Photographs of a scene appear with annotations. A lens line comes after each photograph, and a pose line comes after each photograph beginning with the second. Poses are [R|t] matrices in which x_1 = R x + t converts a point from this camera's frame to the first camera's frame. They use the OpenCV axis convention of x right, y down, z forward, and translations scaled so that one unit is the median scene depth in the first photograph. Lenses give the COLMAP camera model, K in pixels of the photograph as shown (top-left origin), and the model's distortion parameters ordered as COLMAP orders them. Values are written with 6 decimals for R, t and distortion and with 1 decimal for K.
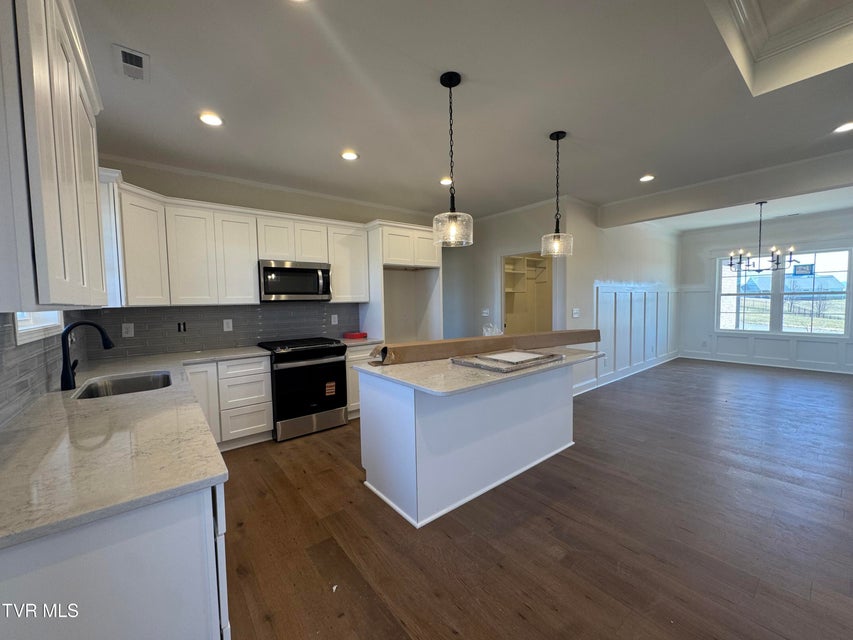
lens RADIAL K [[343.9, 0, 437.5], [0, 343.9, 320.5], [0, 0, 1]] dist [0.009989, -0.000012]
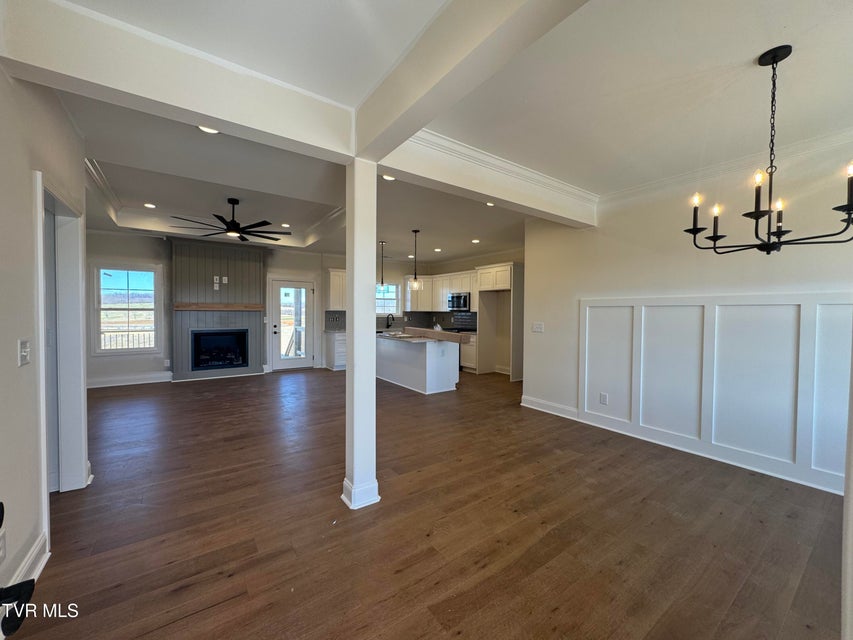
lens RADIAL K [[344.0, 0, 415.1], [0, 344.0, 319.0], [0, 0, 1]] dist [-0.000762, 0.000038]
pose [[-0.094419, 0.039109, -0.994764, 1.161940], [-0.068442, 0.996609, 0.045678, -0.054543], [0.993177, 0.072396, -0.091422, 0.595341]]
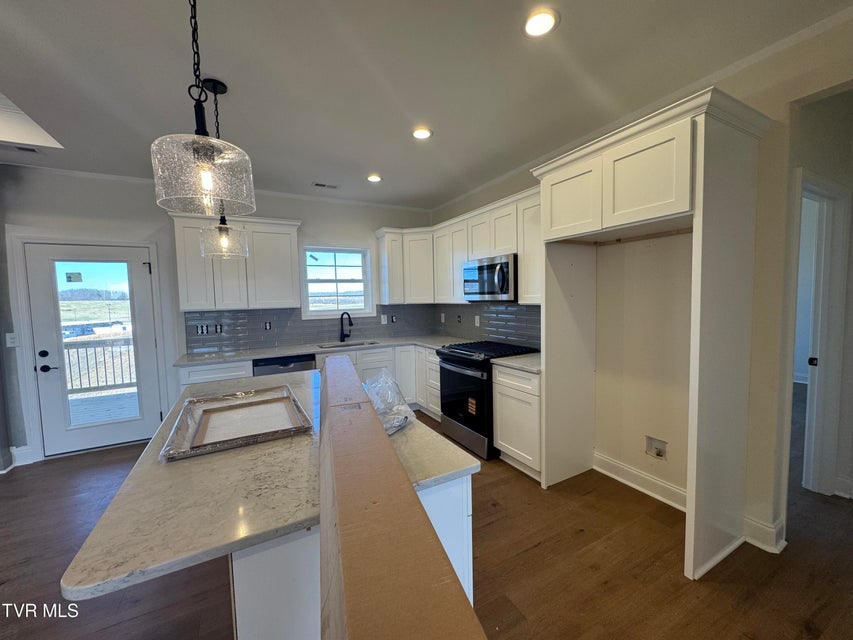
lens RADIAL K [[344.0, 0, 415.1], [0, 344.0, 319.0], [0, 0, 1]] dist [-0.000762, 0.000038]
pose [[-0.210911, 0.080750, -0.974164, 0.328699], [-0.032926, 0.995430, 0.089641, -0.054333], [0.976951, 0.050981, -0.207288, 0.641234]]
